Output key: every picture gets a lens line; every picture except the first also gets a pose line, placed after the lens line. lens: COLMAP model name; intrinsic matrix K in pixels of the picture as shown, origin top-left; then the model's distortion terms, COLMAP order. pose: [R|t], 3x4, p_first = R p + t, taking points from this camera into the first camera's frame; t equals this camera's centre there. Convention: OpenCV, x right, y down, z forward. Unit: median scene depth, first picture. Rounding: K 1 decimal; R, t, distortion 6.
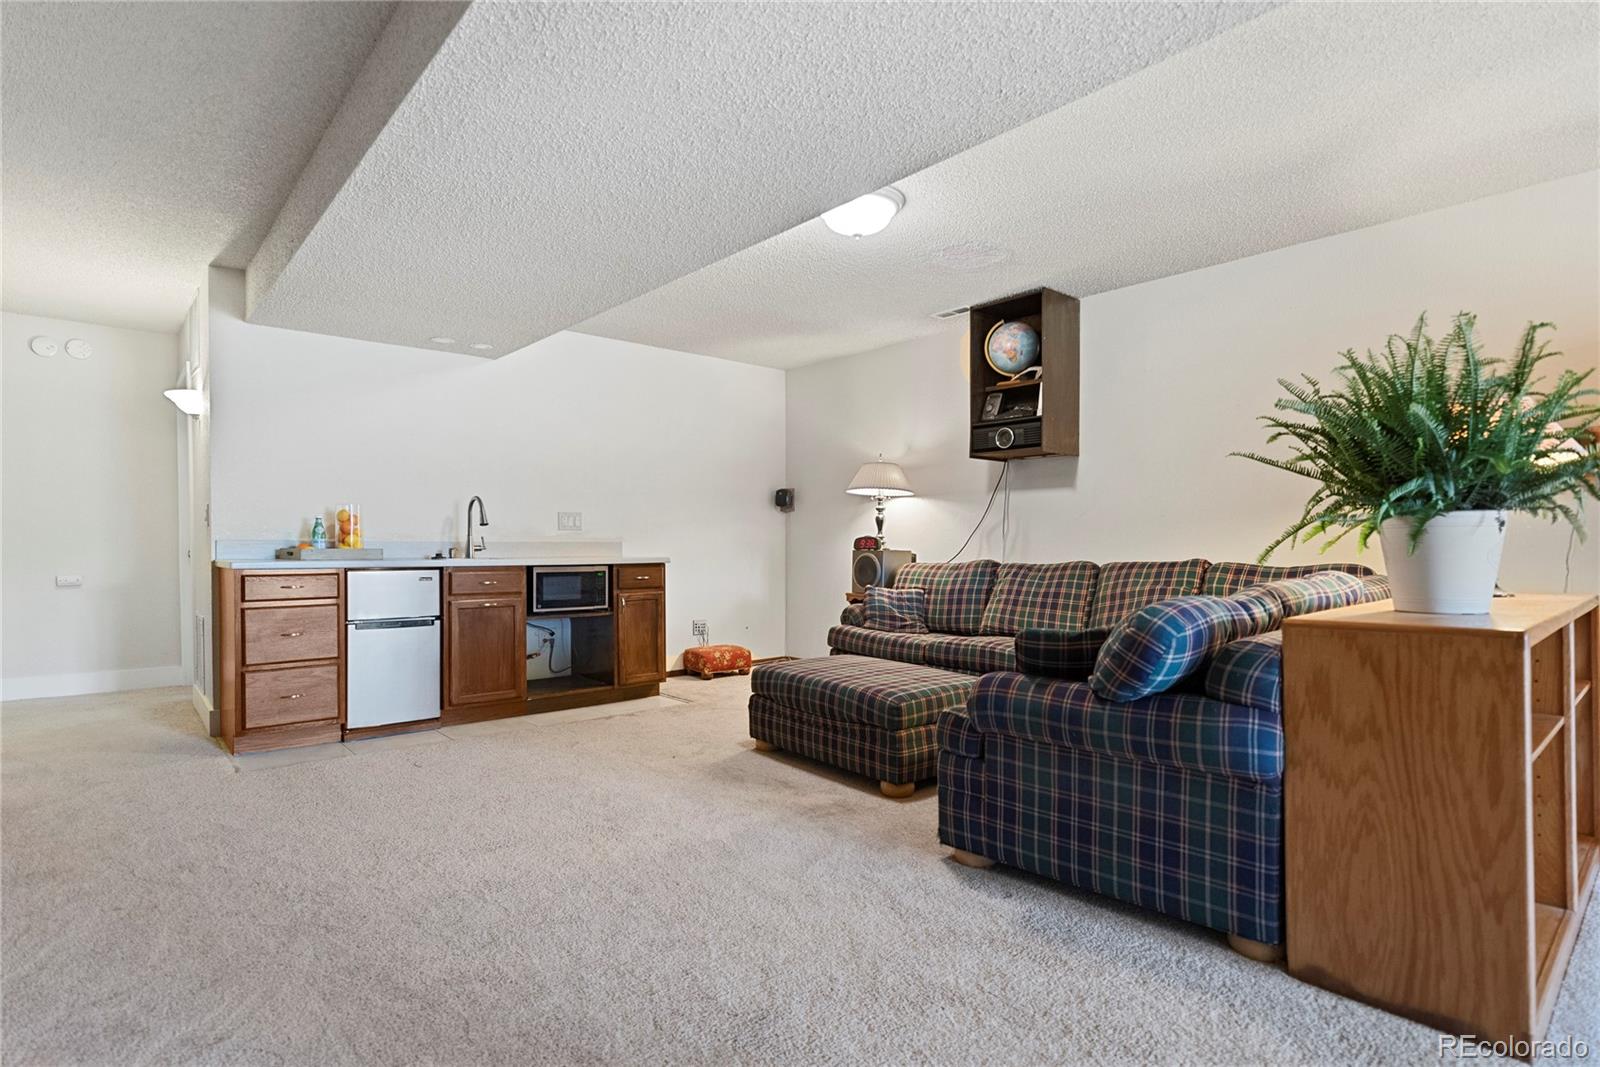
lens RADIAL K [[800.3, 0, 793.1], [0, 800.3, 534.3], [0, 0, 1]] dist [0.001107, 0.000045]
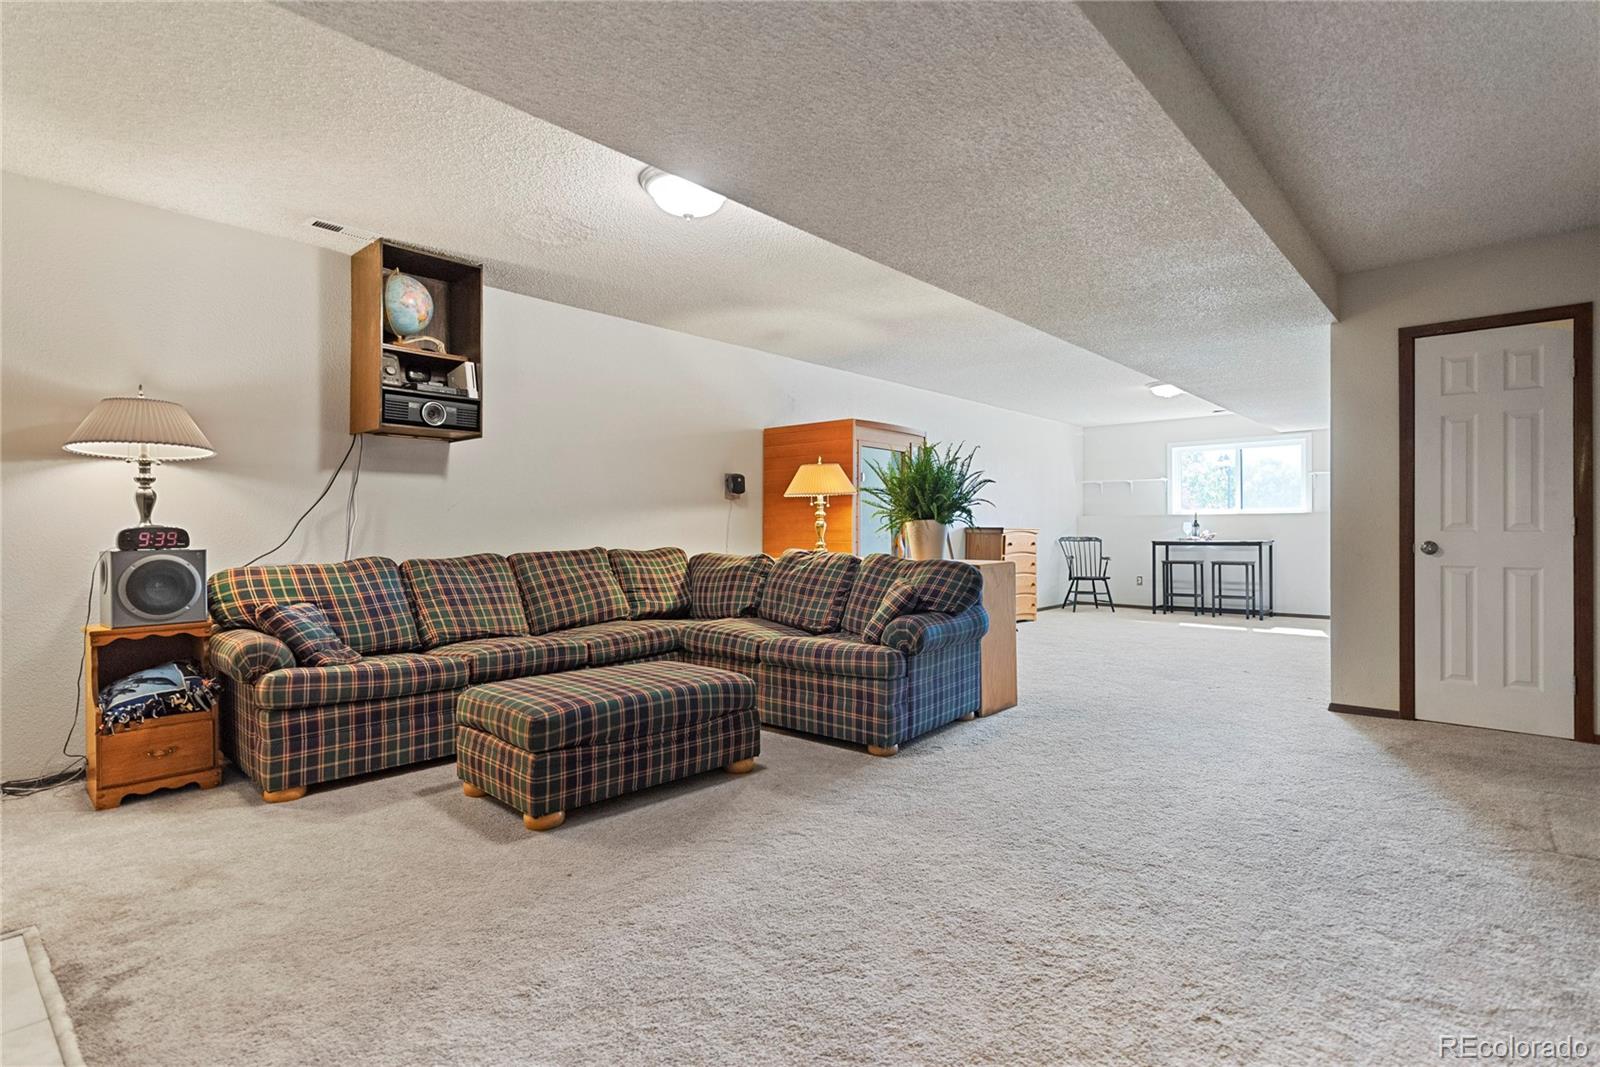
lens RADIAL K [[800.3, 0, 793.1], [0, 800.3, 534.3], [0, 0, 1]] dist [0.001107, 0.000045]
pose [[-0.123345, 0.003383, 0.992358, -0.631215], [-0.003014, 0.999988, -0.003783, 0.011121], [-0.992359, -0.003458, -0.123333, 0.720190]]
